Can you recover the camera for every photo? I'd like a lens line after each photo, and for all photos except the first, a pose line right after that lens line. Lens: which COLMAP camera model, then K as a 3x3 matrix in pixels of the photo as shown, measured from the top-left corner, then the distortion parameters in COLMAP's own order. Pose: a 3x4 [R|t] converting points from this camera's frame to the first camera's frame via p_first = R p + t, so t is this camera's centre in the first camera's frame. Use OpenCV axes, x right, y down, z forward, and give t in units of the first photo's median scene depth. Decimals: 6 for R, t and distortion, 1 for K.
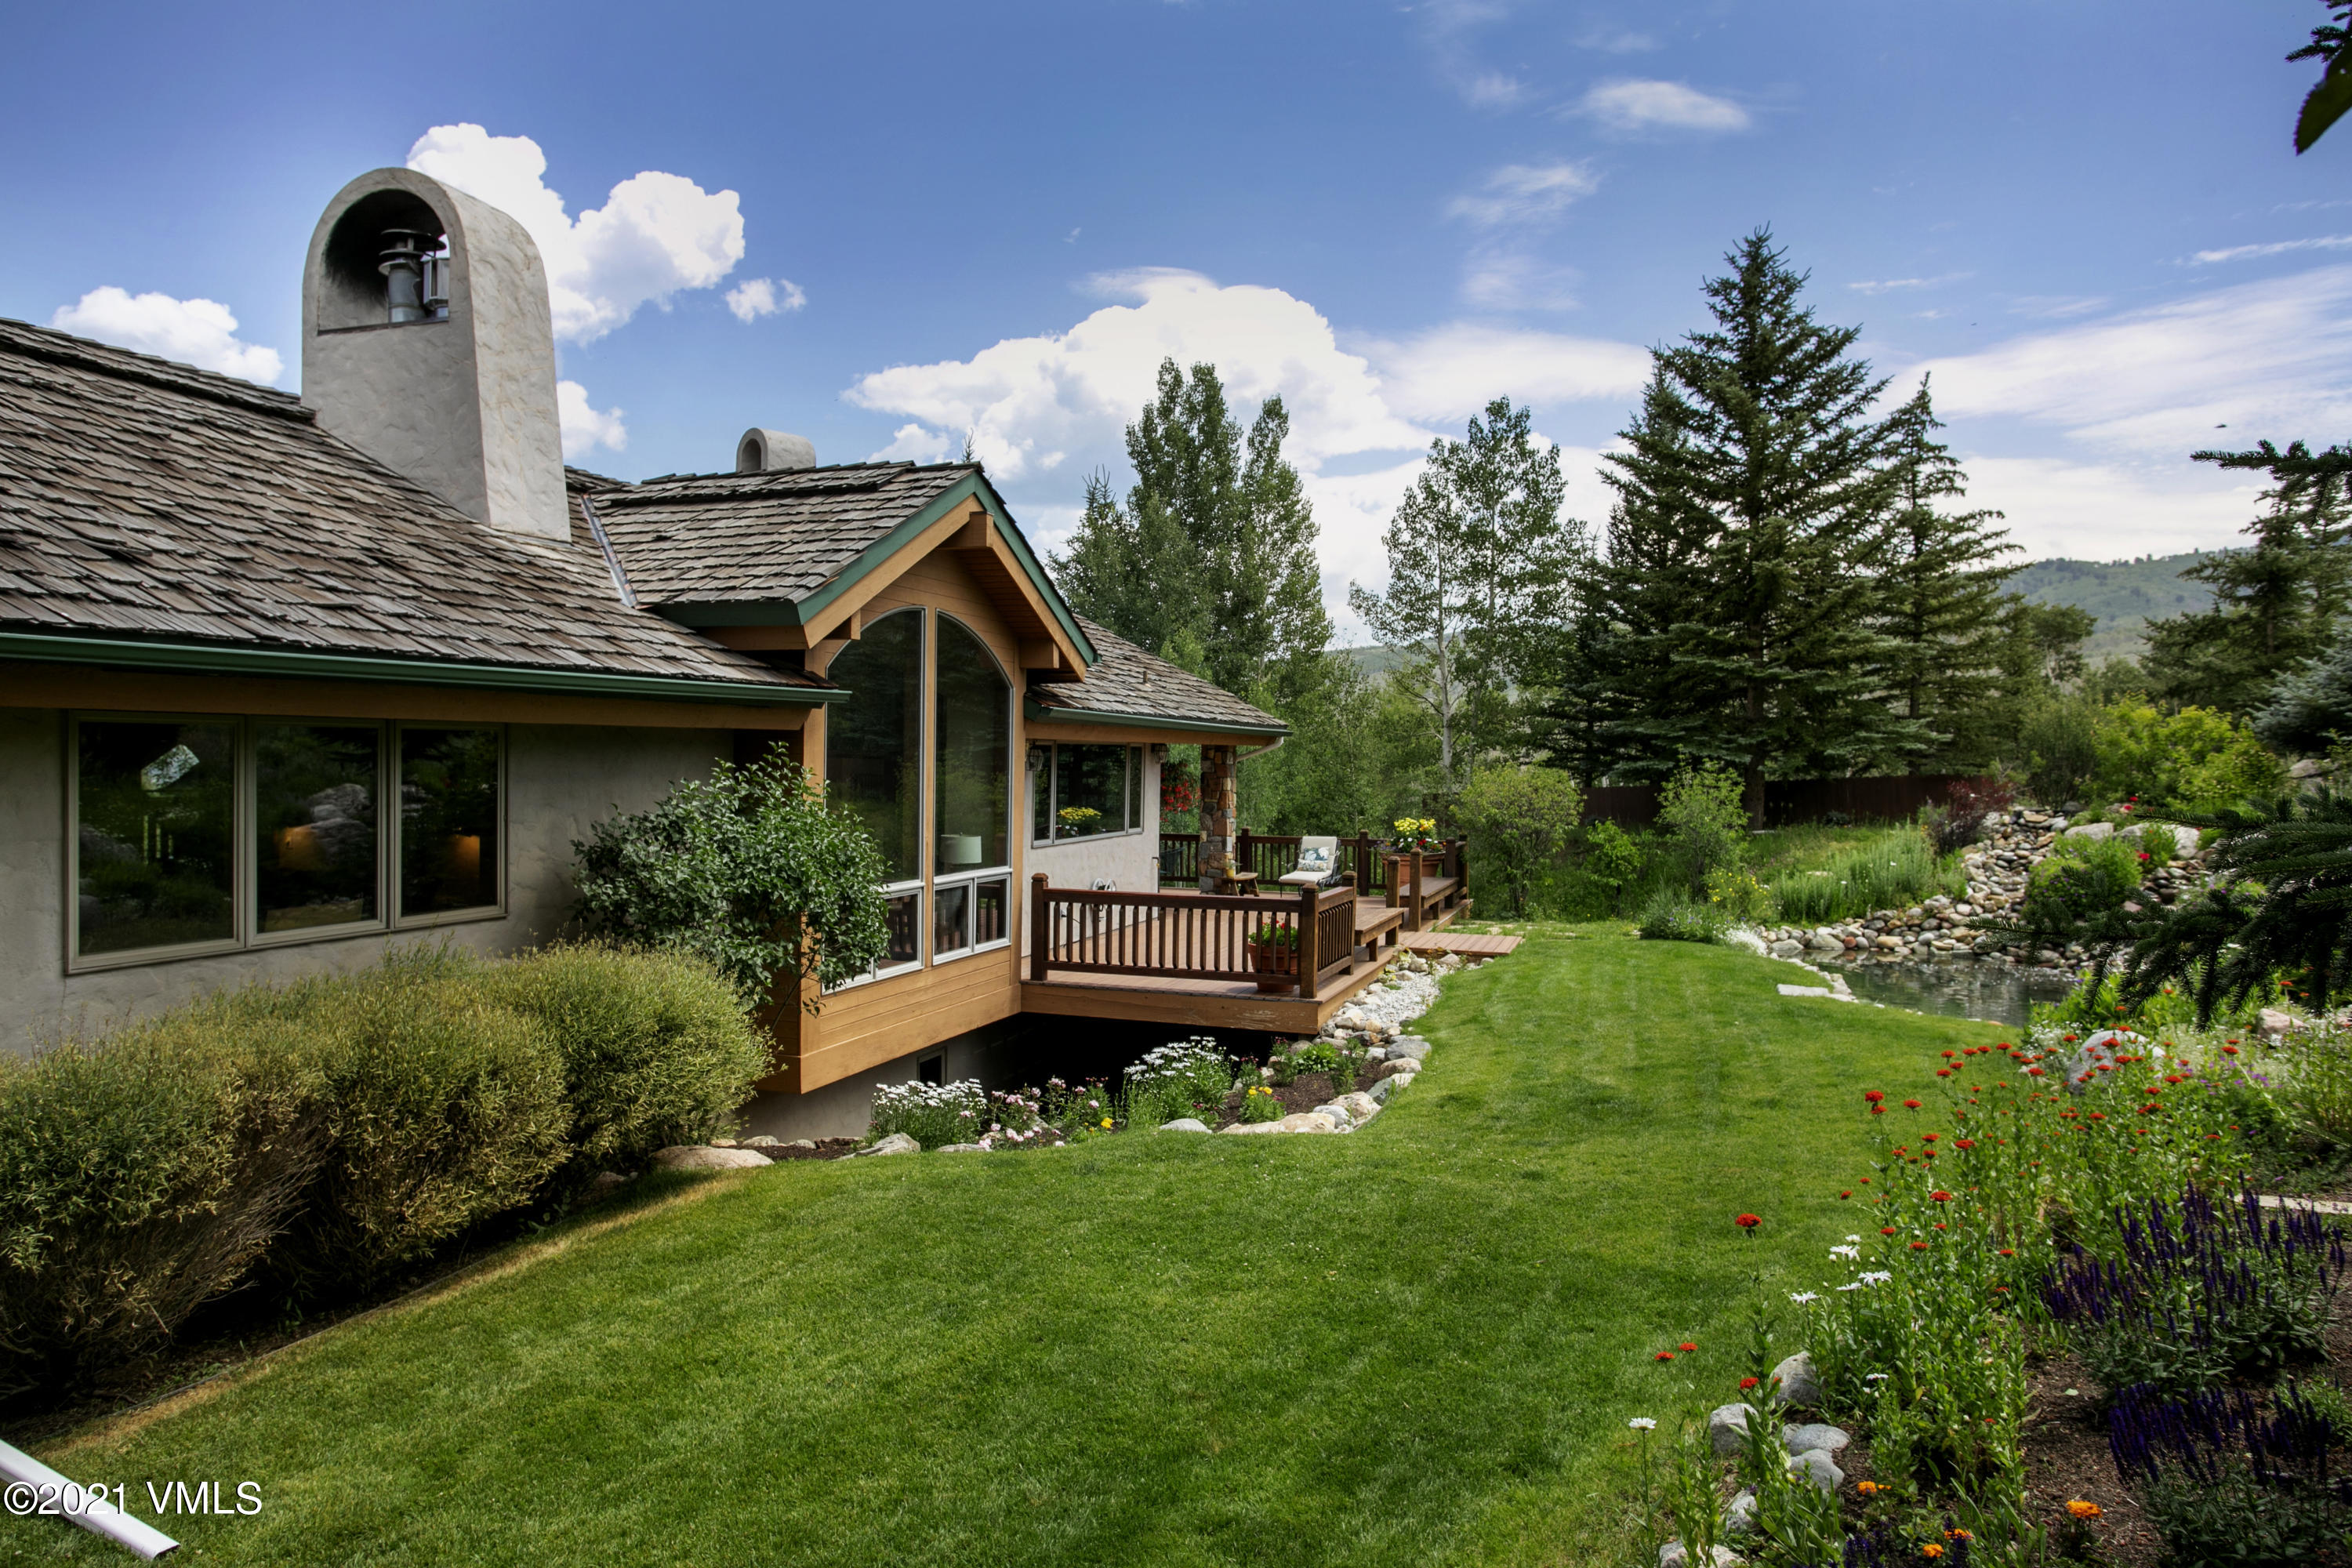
lens RADIAL K [[1533.8, 0, 1176.0], [0, 1533.8, 784.0], [0, 0, 1]] dist [-0.000473, 0.001330]
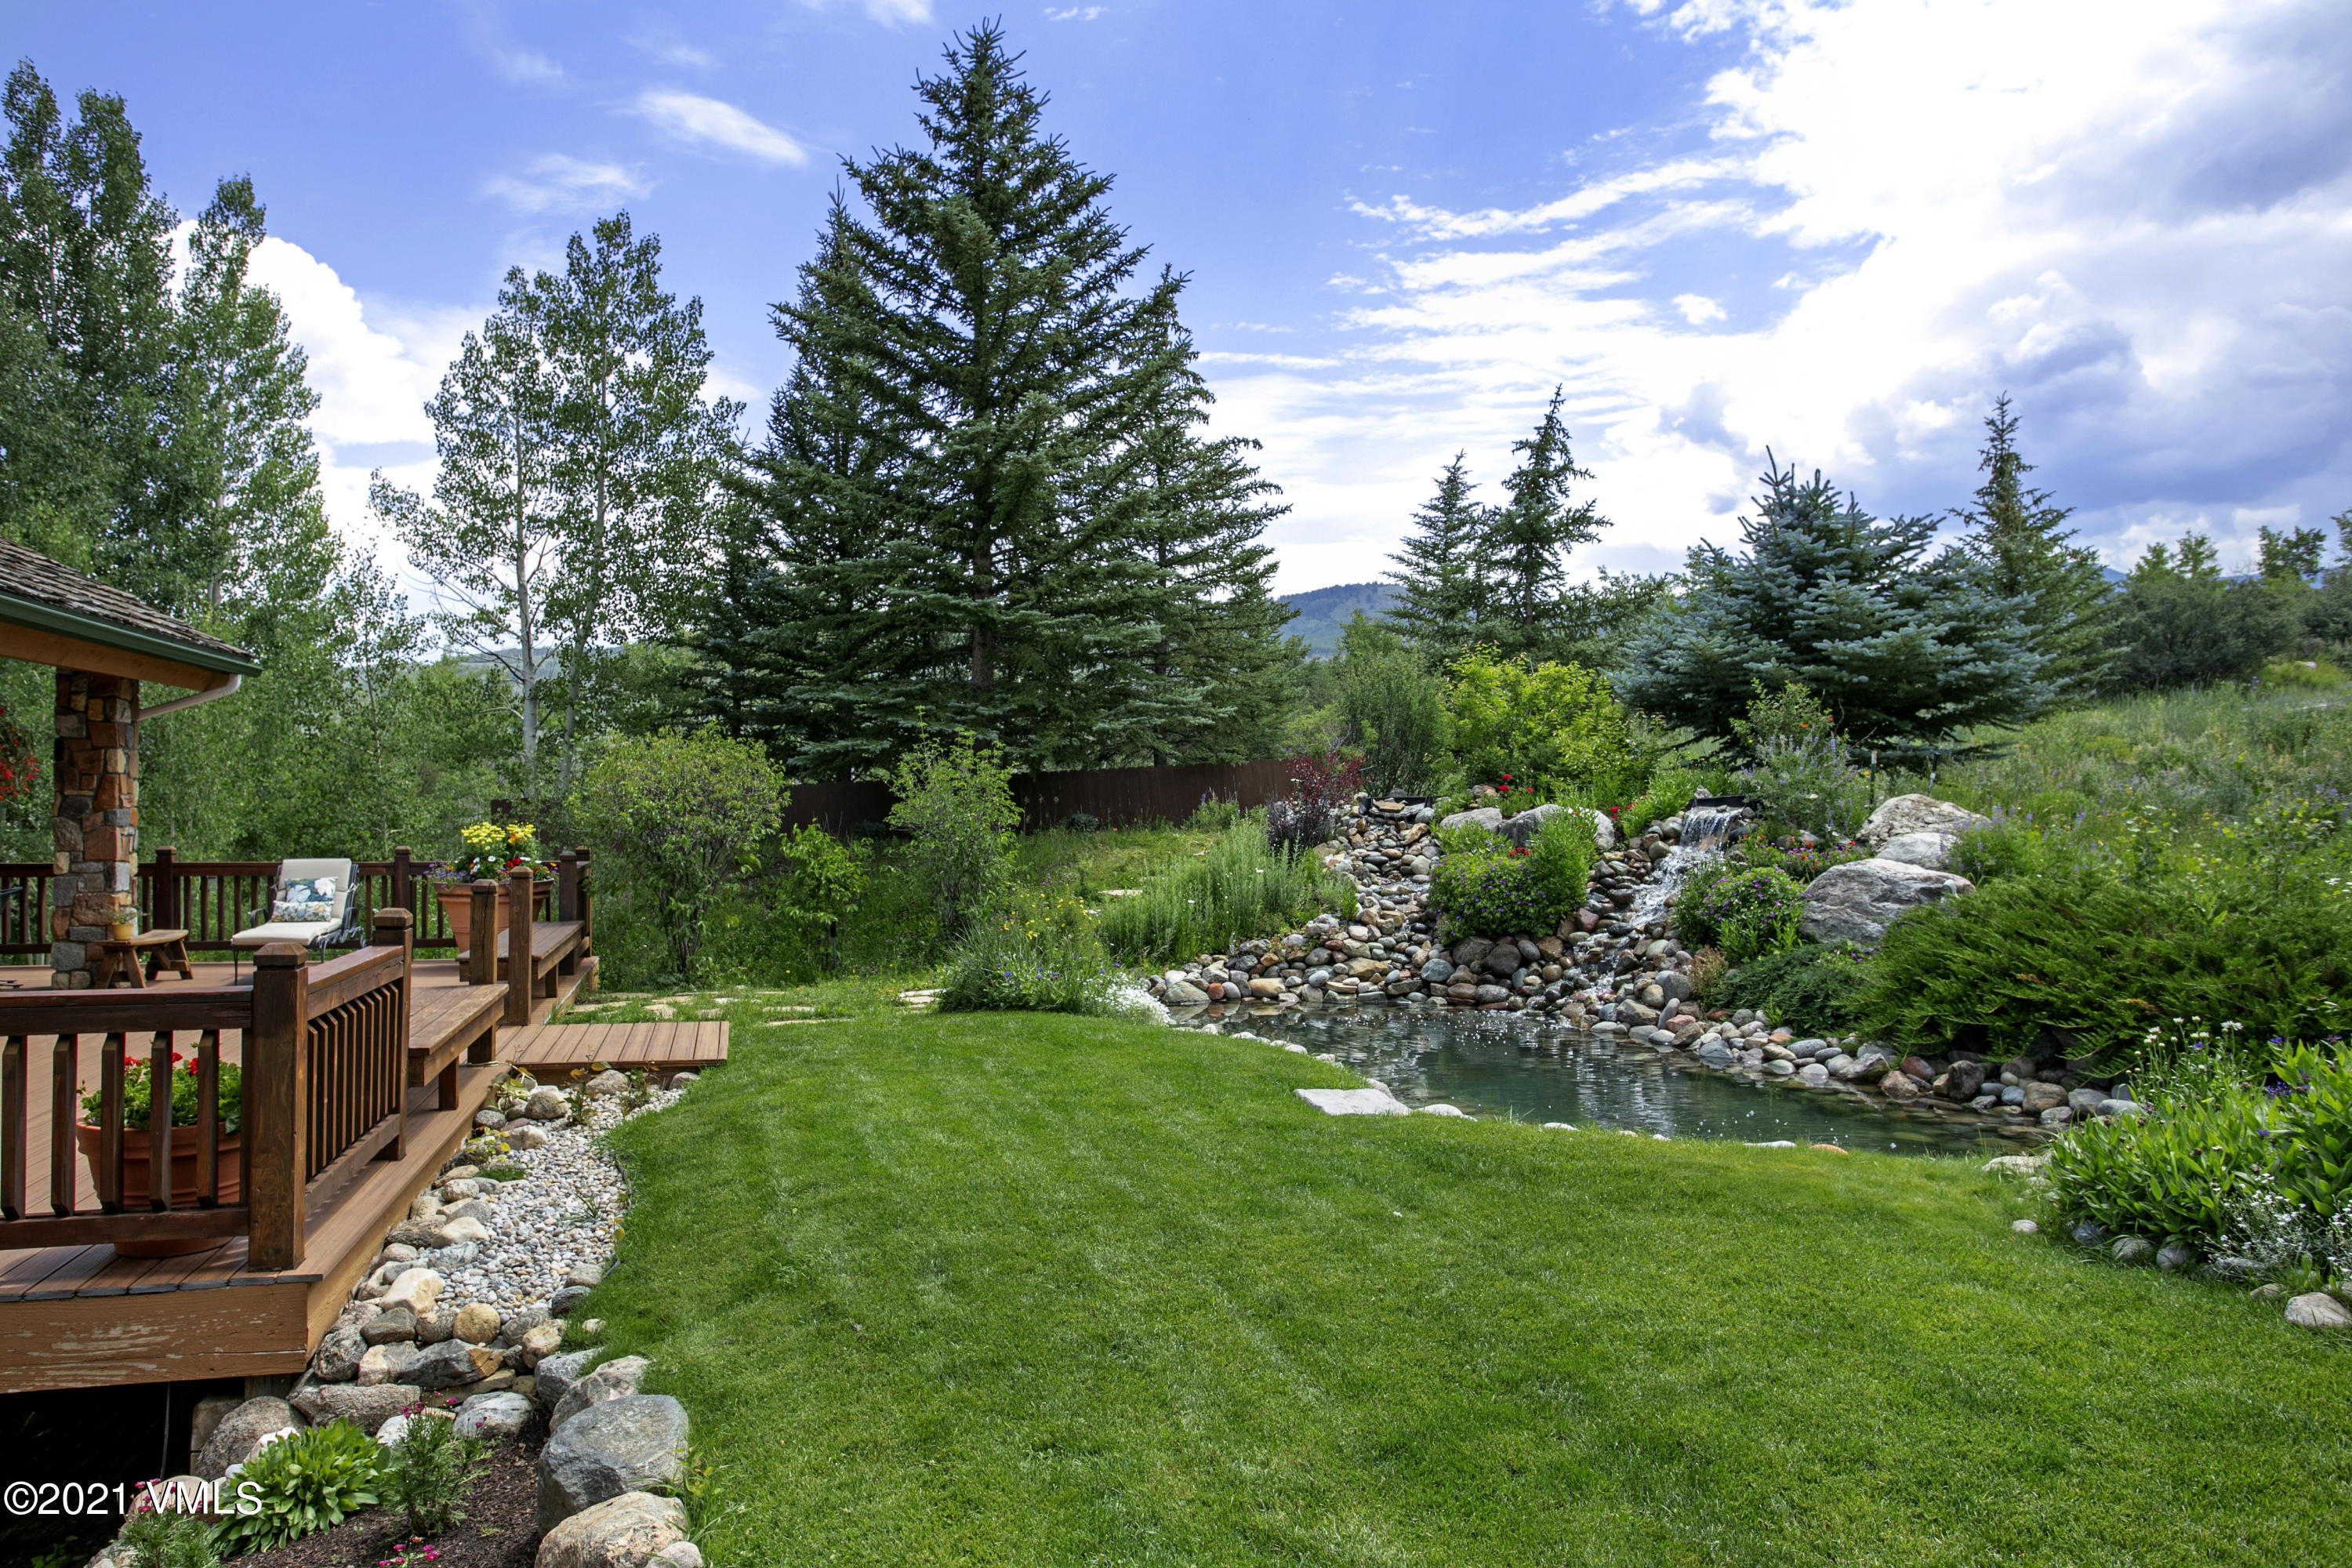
lens RADIAL K [[1630.1, 0, 1176.0], [0, 1630.1, 784.0], [0, 0, 1]] dist [-0.056433, 0.058953]
pose [[0.835756, 0.000984, 0.549101, 0.030989], [0.012347, 0.999712, -0.020585, 0.021477], [-0.548963, 0.023984, 0.835503, 0.318886]]
